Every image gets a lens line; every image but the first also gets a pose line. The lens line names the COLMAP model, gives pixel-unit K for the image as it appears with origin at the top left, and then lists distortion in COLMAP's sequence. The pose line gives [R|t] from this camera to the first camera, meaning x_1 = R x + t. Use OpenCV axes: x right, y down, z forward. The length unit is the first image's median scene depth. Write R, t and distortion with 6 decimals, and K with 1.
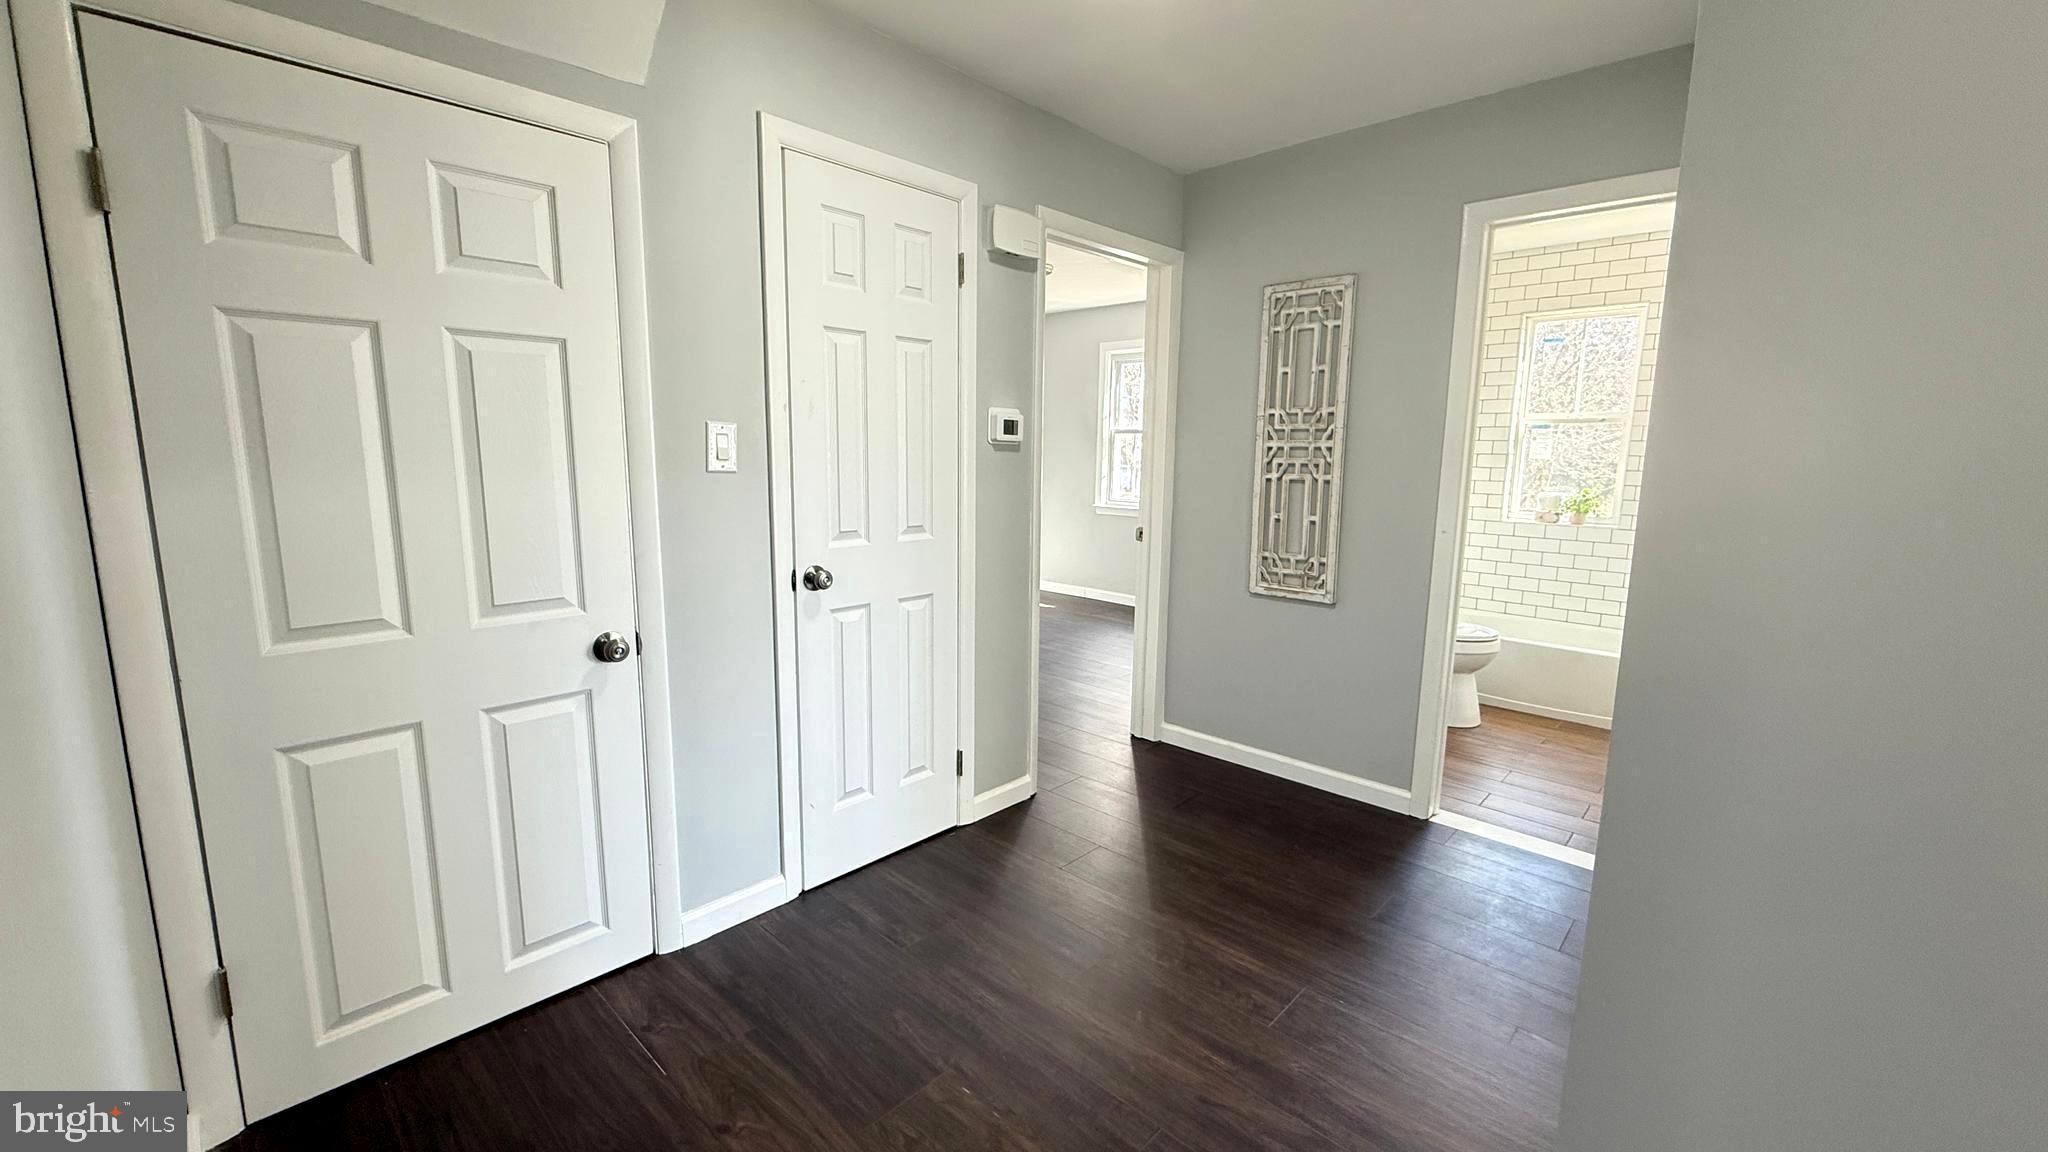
lens RADIAL K [[820.5, 0, 1036.7], [0, 820.5, 574.9], [0, 0, 1]] dist [0.003929, -0.001670]
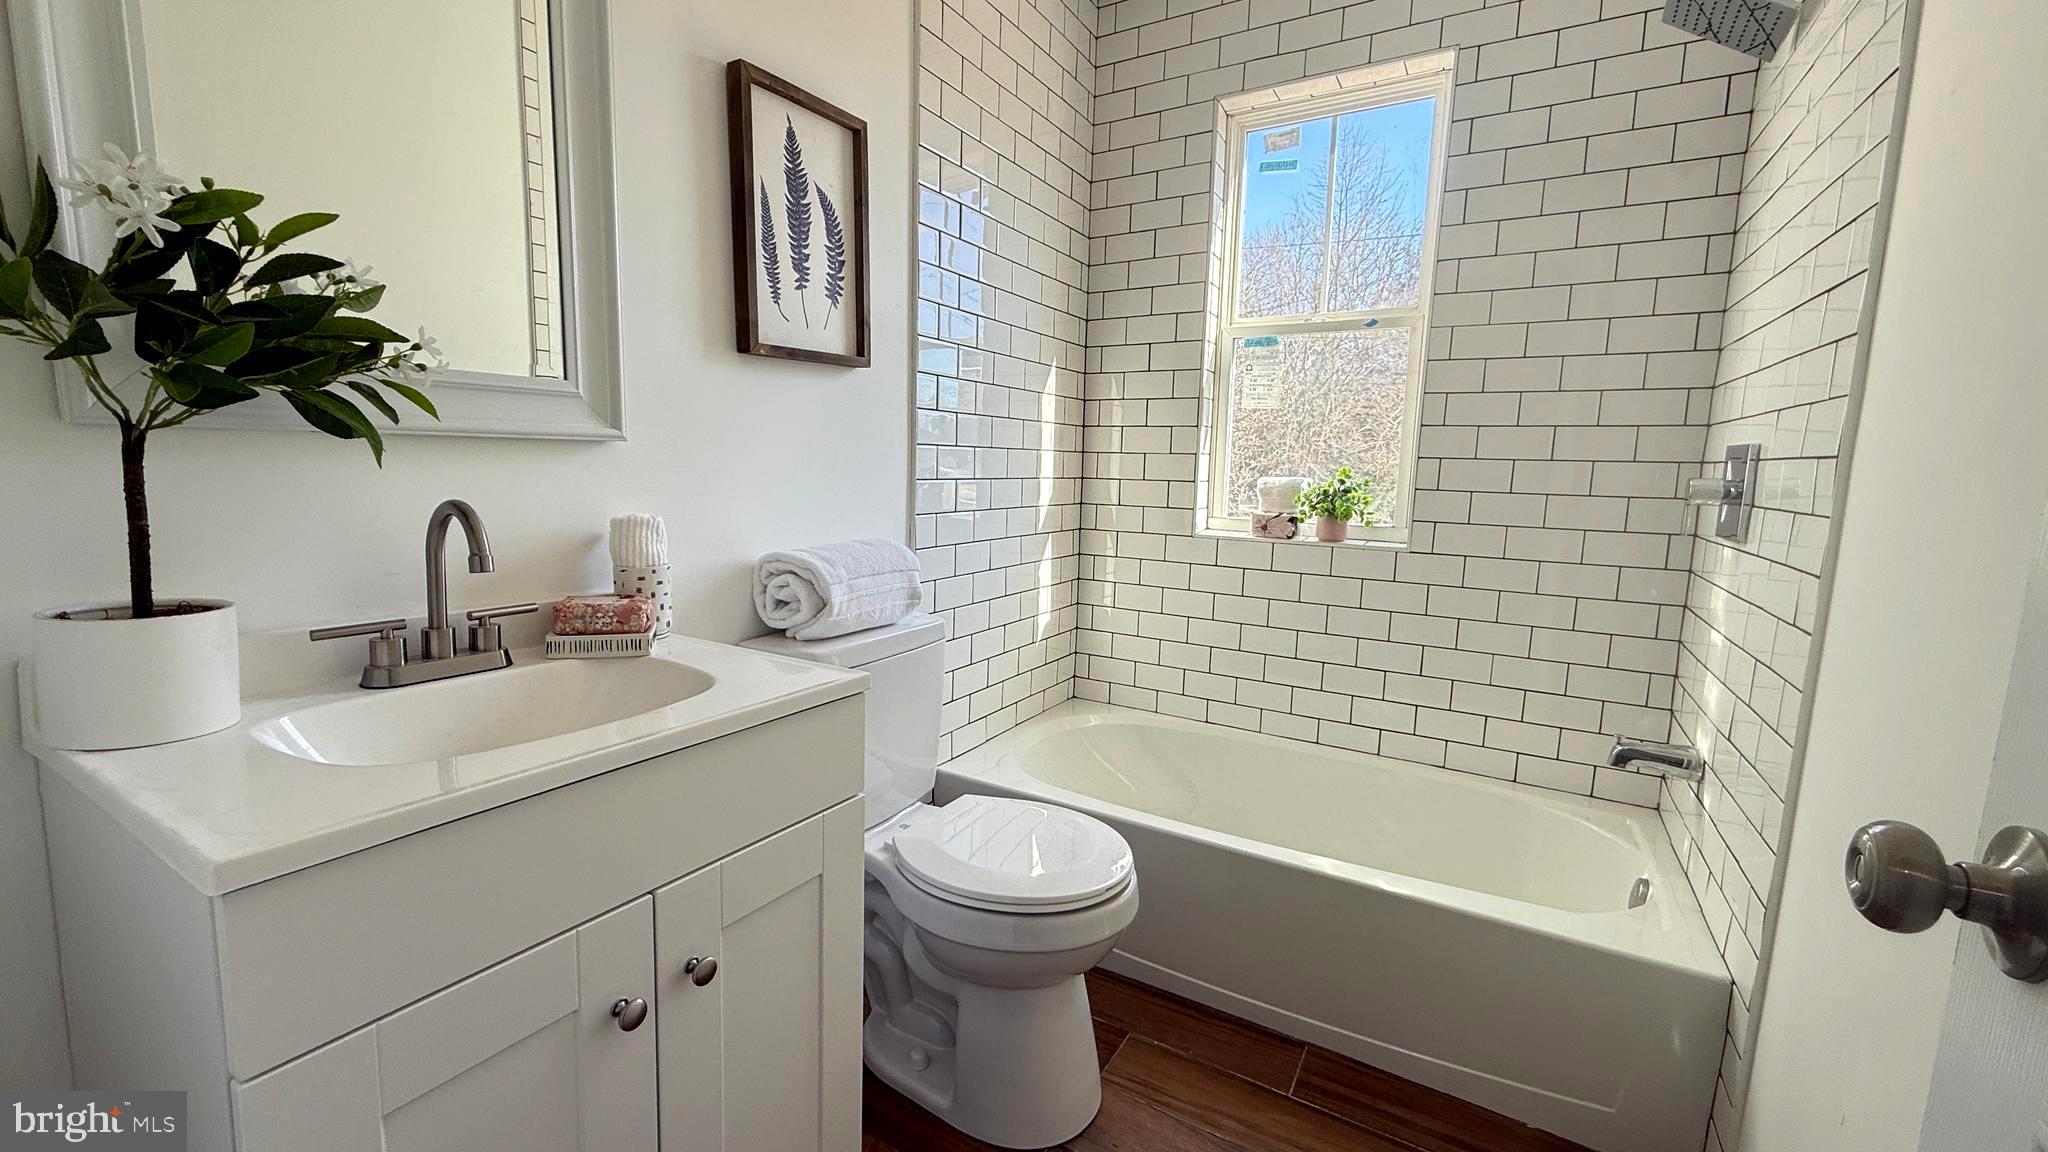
lens RADIAL K [[820.5, 0, 1026.6], [0, 820.5, 568.5], [0, 0, 1]] dist [0.003929, -0.001670]
pose [[0.976897, -0.018173, 0.212936, 0.375668], [0.022078, 0.999629, -0.015979, -0.041328], [-0.212567, 0.020311, 0.976935, 0.560699]]
